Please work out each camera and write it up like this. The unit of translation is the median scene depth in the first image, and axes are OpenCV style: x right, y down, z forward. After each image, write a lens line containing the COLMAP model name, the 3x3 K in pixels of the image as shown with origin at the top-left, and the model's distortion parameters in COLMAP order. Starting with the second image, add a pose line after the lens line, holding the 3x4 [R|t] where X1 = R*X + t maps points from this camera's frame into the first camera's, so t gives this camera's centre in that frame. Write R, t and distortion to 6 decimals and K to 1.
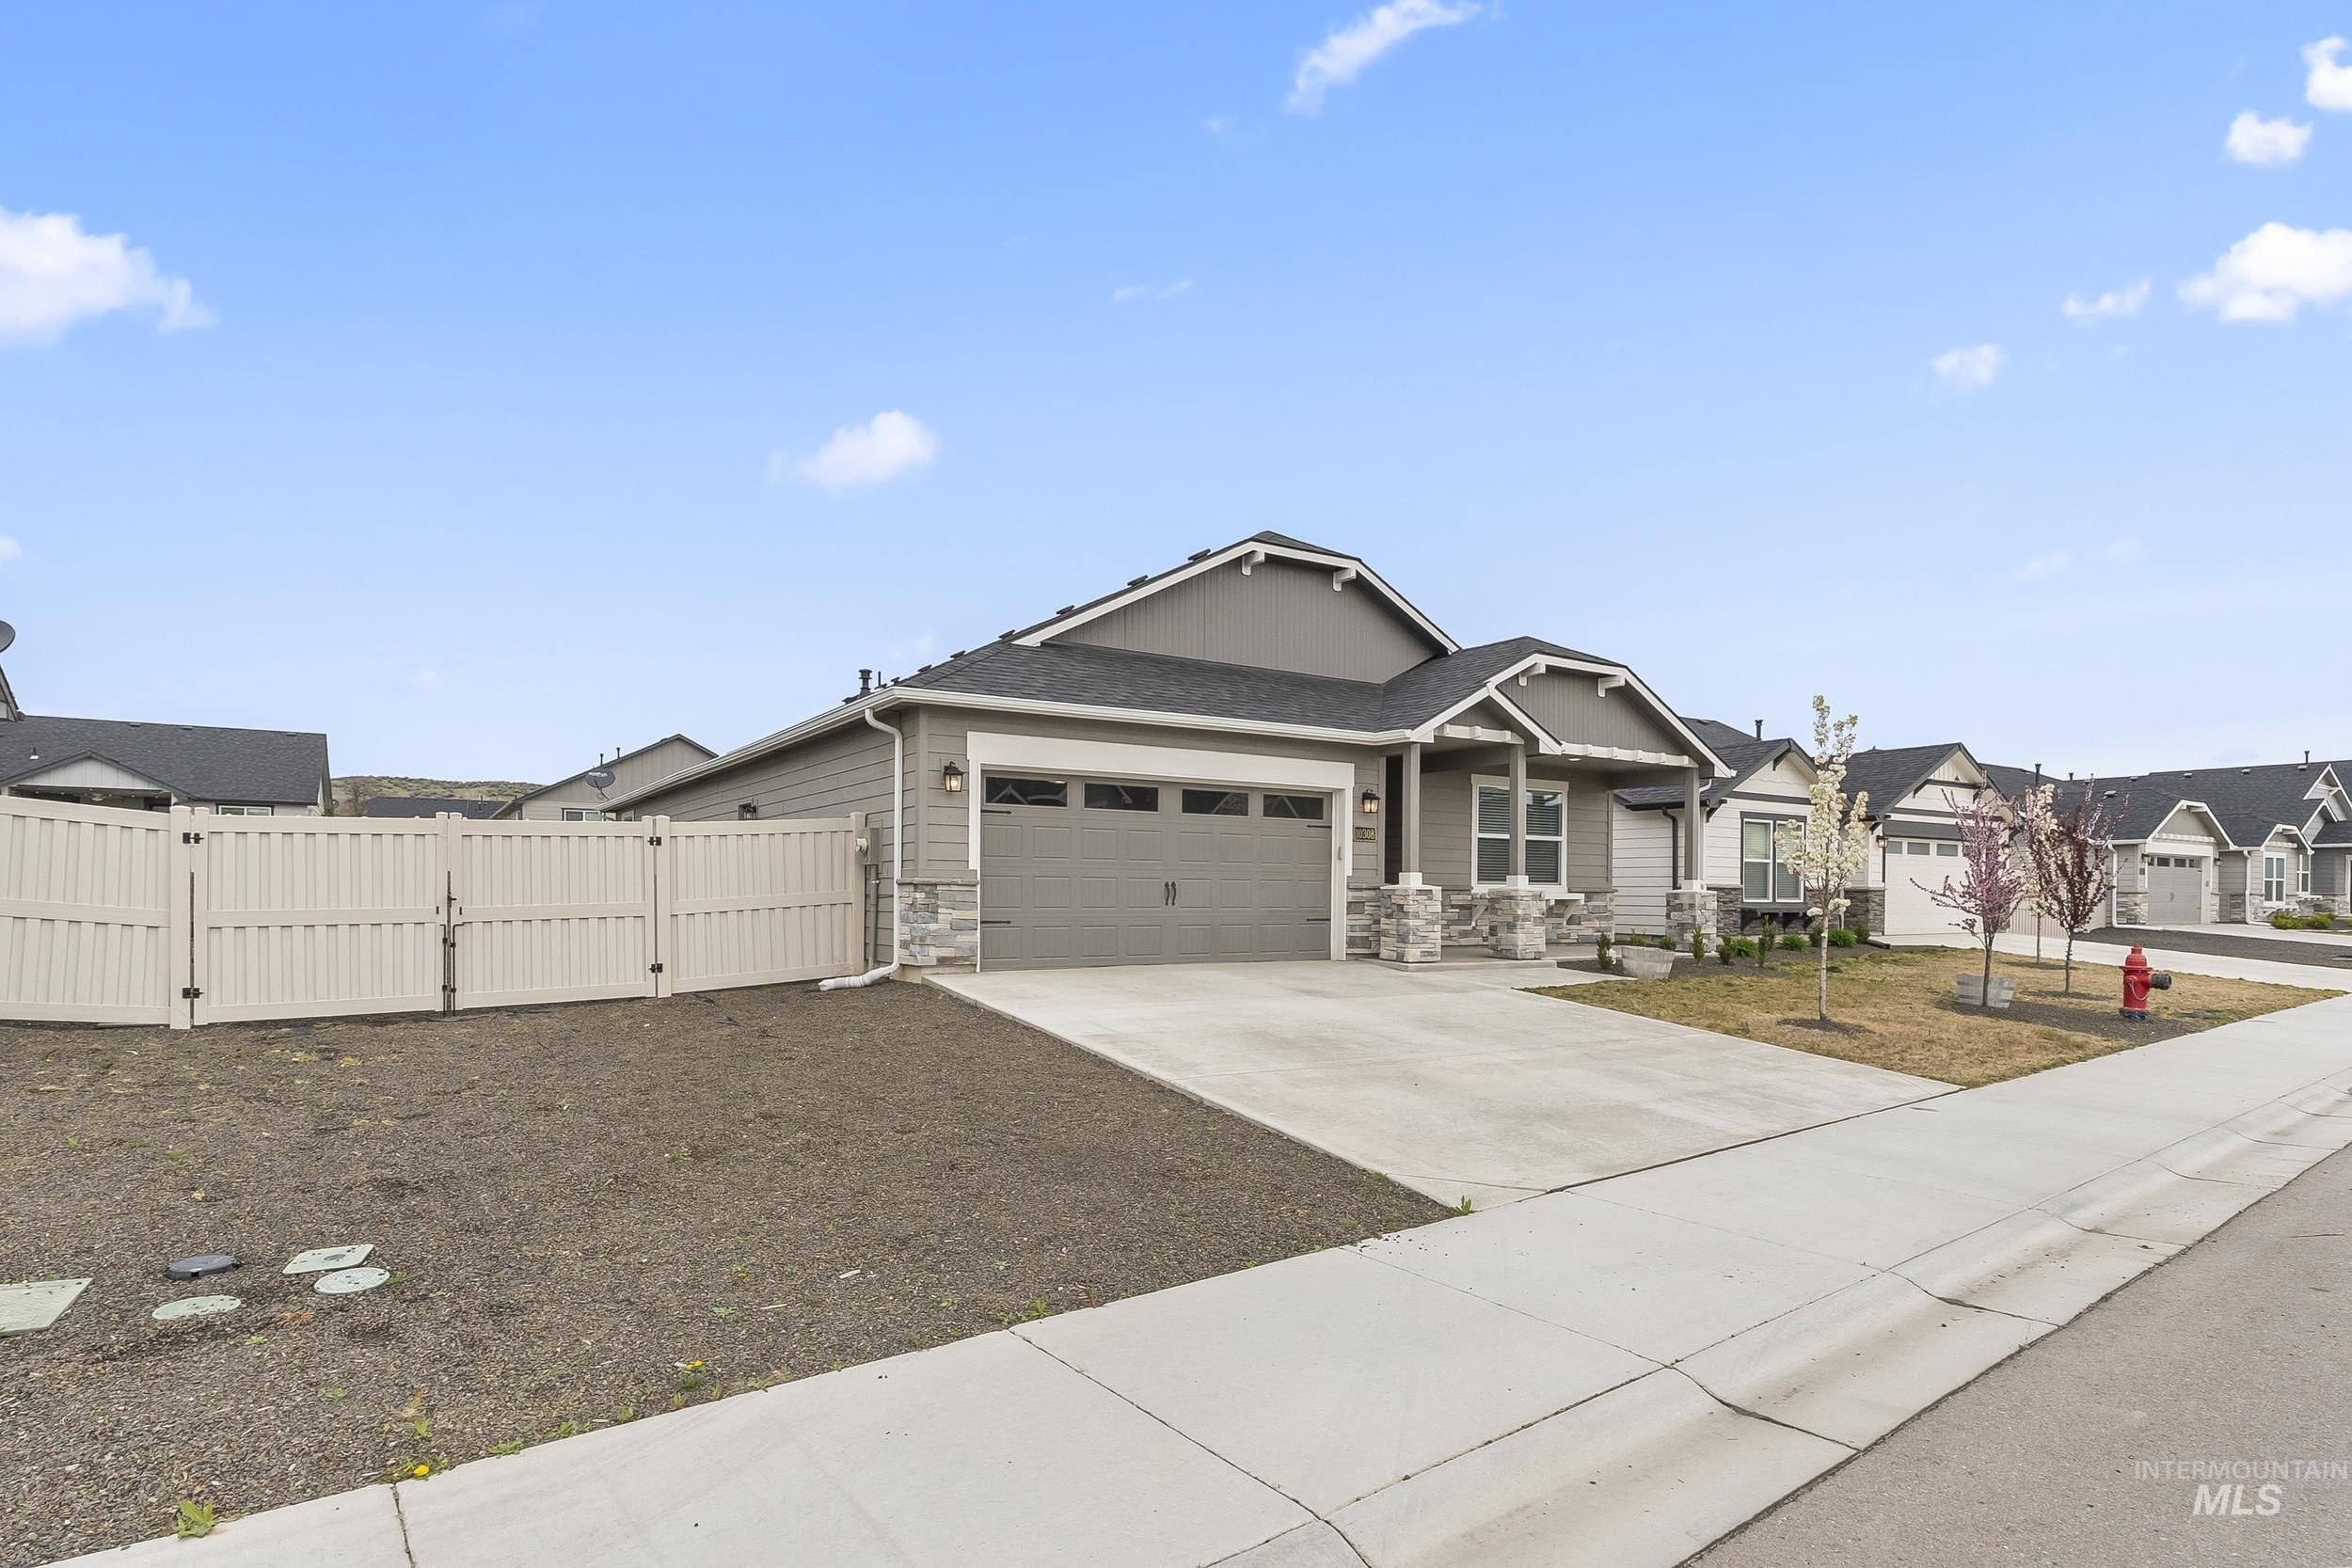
lens RADIAL K [[1203.3, 0, 1143.9], [0, 1203.3, 890.0], [0, 0, 1]] dist [-0.004971, -0.000239]
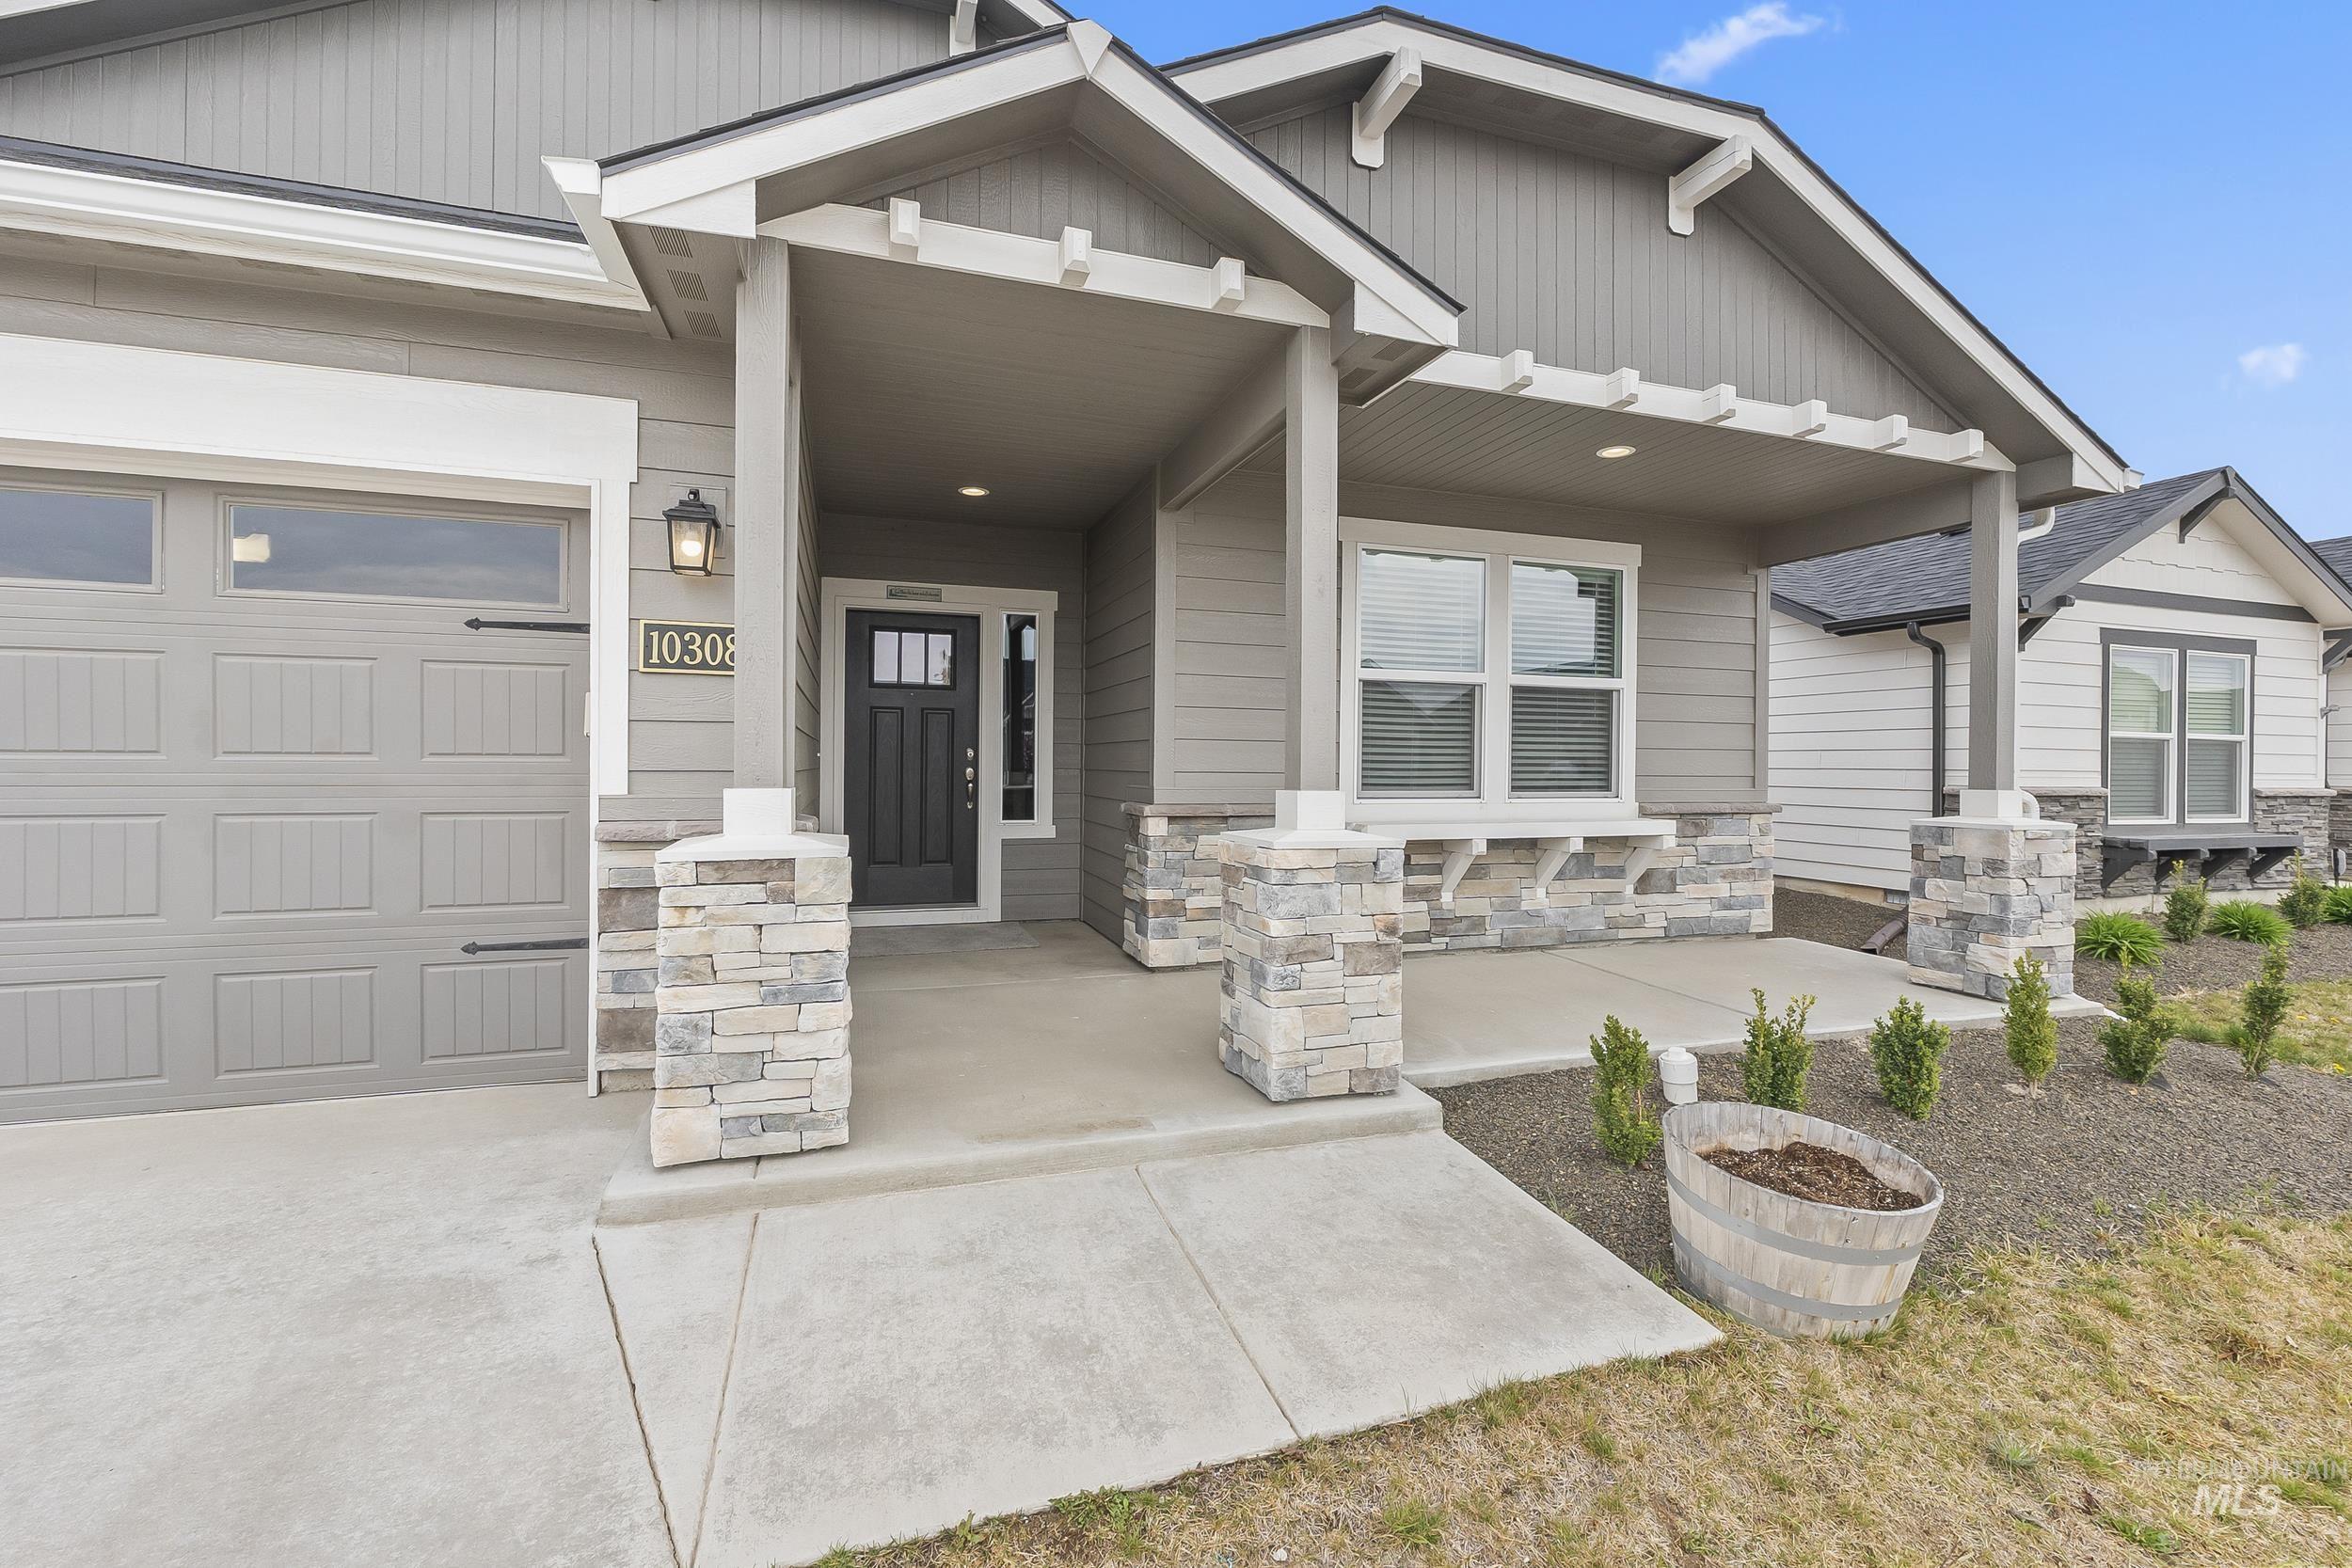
lens RADIAL K [[1004.2, 0, 1173.3], [0, 1004.2, 768.1], [0, 0, 1]] dist [-0.004308, -0.000026]
pose [[0.972590, 0.000410, -0.232525, 0.289131], [0.000151, 0.999997, 0.002397, -0.015356], [0.232525, -0.002367, 0.972588, 0.656432]]
